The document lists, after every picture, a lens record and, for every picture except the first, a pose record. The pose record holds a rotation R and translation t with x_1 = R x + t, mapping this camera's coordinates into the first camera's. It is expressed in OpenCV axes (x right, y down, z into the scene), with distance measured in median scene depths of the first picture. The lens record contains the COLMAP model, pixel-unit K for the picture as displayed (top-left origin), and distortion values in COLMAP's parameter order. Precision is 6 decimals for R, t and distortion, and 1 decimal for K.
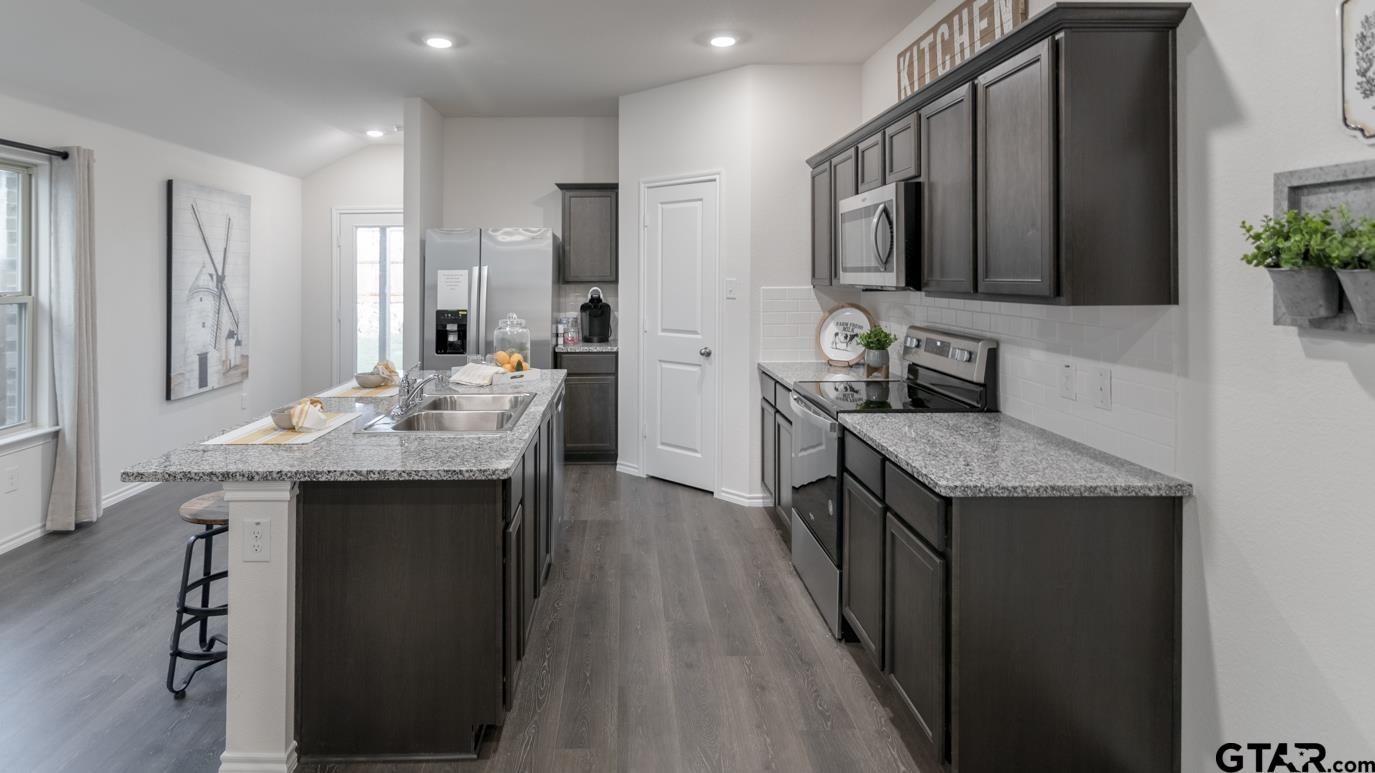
lens RADIAL K [[701.7, 0, 603.9], [0, 701.7, 263.2], [0, 0, 1]] dist [0.002495, 0.000655]
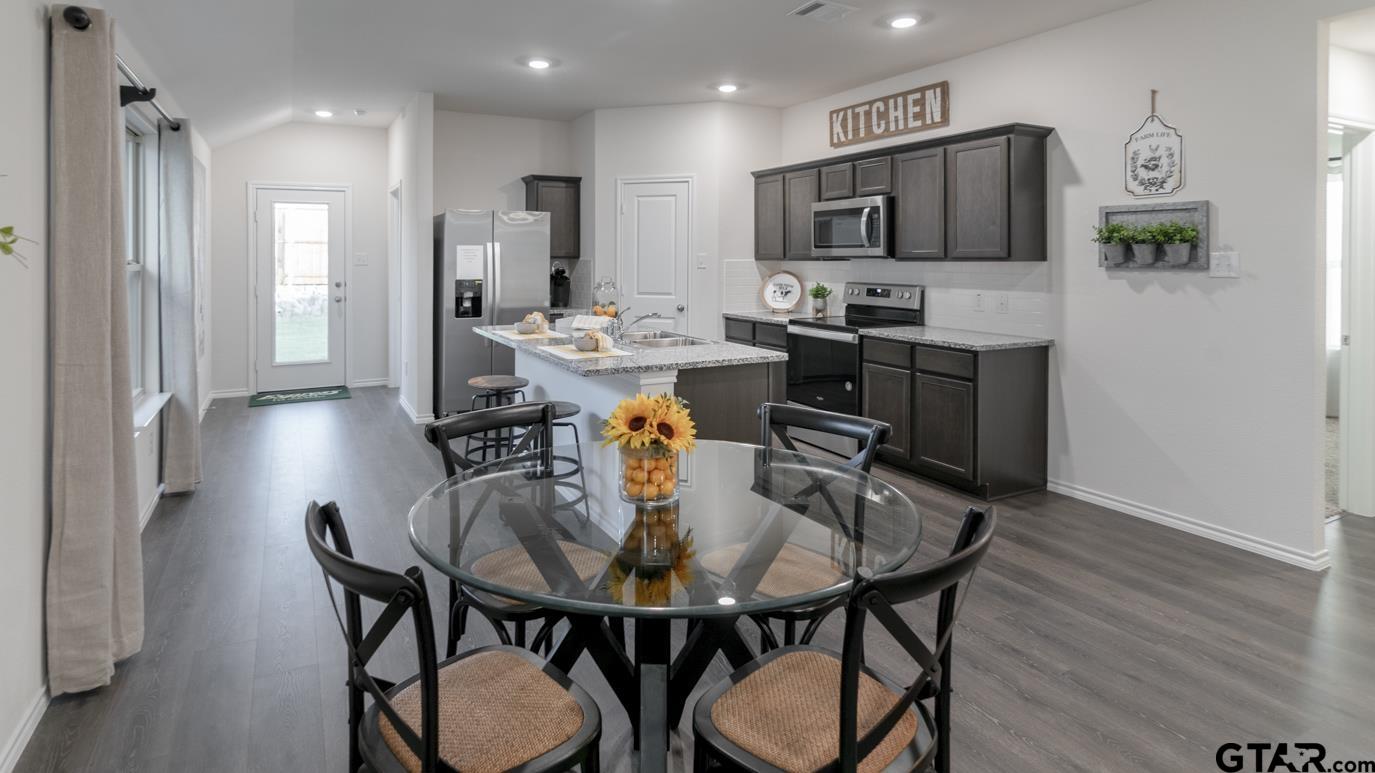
lens RADIAL K [[701.7, 0, 603.9], [0, 701.7, 263.2], [0, 0, 1]] dist [0.002495, 0.000655]
pose [[0.904655, 0.002670, 0.426137, -0.527892], [-0.012048, 0.999741, 0.019314, 0.014206], [-0.425975, -0.022606, 0.904452, -0.158788]]
